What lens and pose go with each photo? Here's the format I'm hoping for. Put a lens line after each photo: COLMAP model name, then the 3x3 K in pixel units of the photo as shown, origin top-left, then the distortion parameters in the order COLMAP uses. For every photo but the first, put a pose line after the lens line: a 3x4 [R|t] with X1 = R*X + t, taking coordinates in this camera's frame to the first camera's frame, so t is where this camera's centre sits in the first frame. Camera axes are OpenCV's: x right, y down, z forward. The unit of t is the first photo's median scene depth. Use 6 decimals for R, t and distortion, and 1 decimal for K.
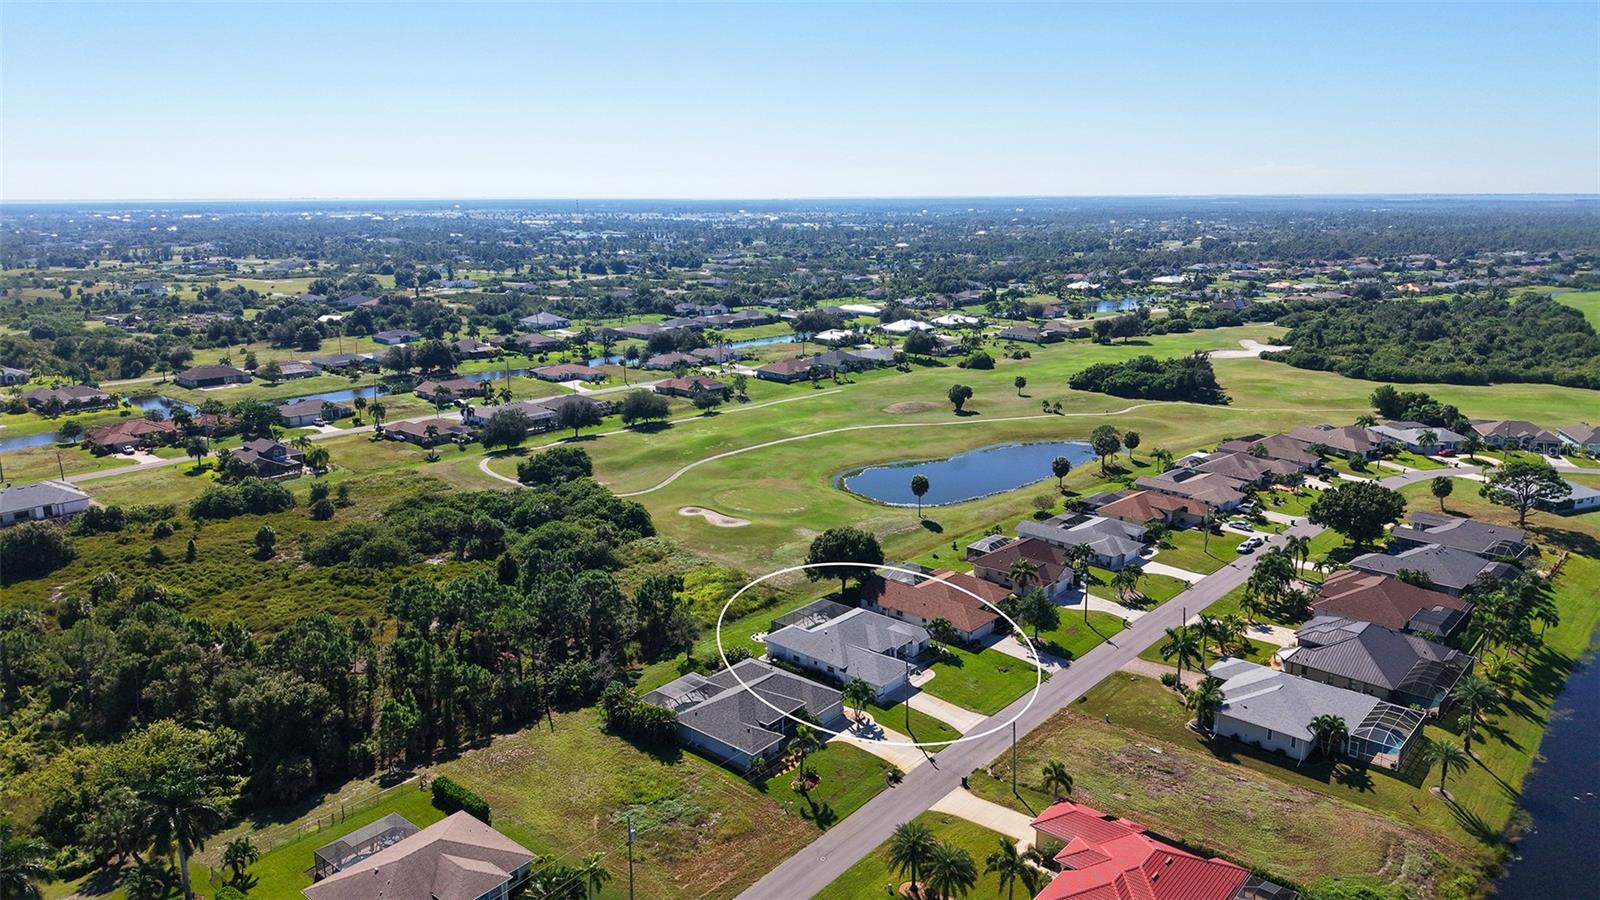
lens RADIAL K [[1105.8, 0, 800.0], [0, 1105.8, 450.0], [0, 0, 1]] dist [-0.001597, -0.081845]
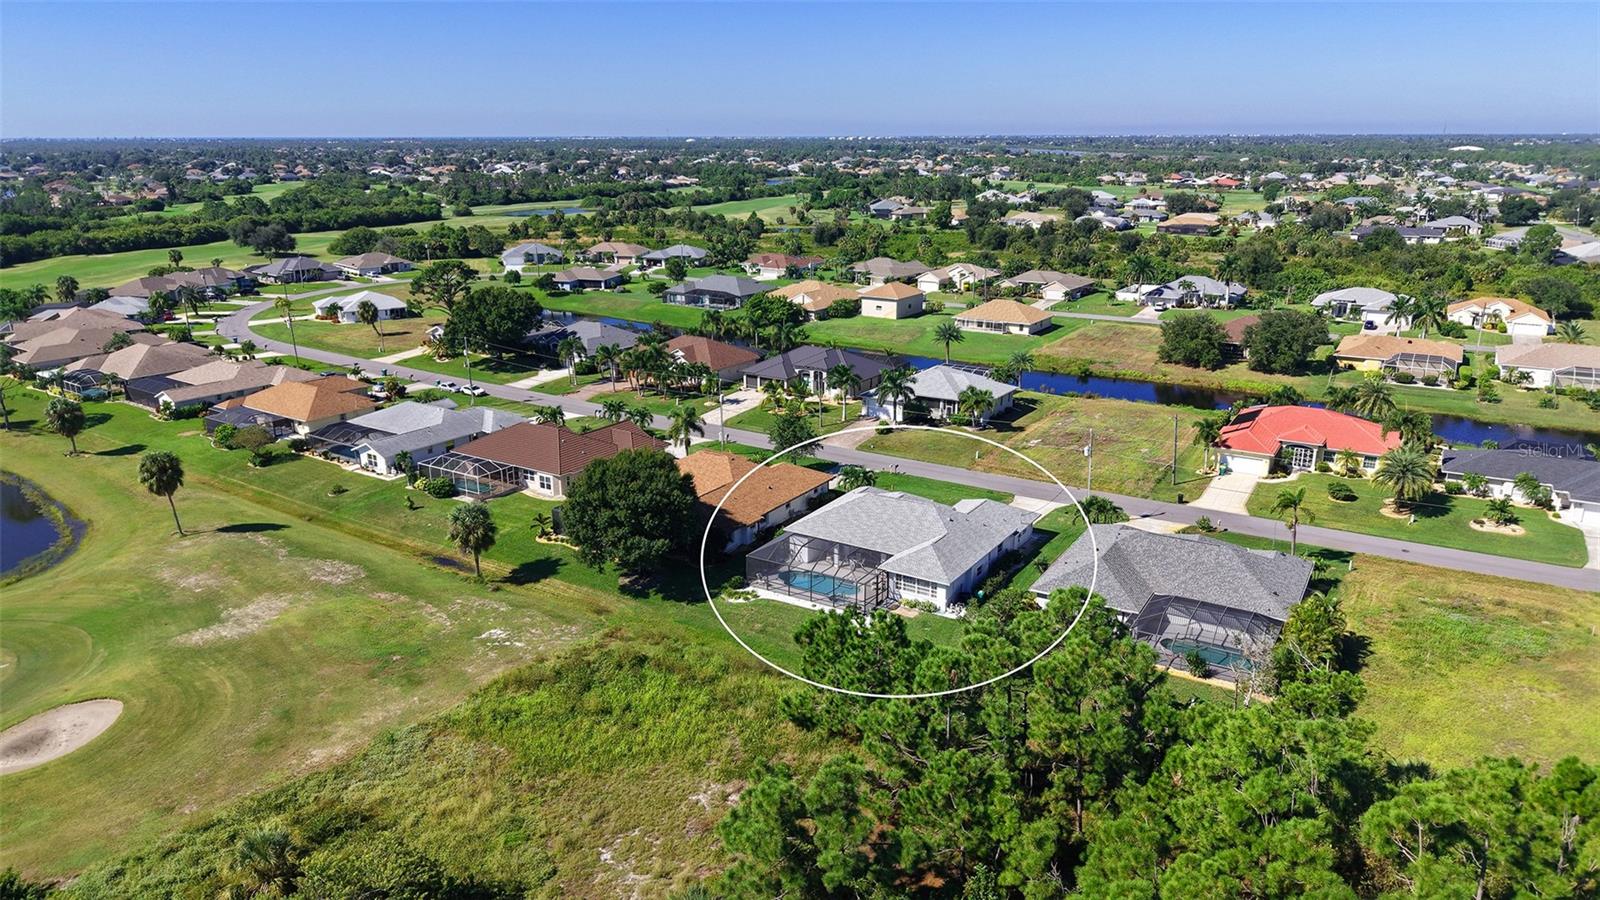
lens RADIAL K [[1068.2, 0, 800.0], [0, 1068.2, 450.0], [0, 0, 1]] dist [0.054485, -0.069614]
pose [[-0.168498, -0.284908, 0.943629, -0.586546], [0.227725, 0.920167, 0.318488, -0.099588], [-0.959036, 0.268552, -0.090166, 1.231851]]
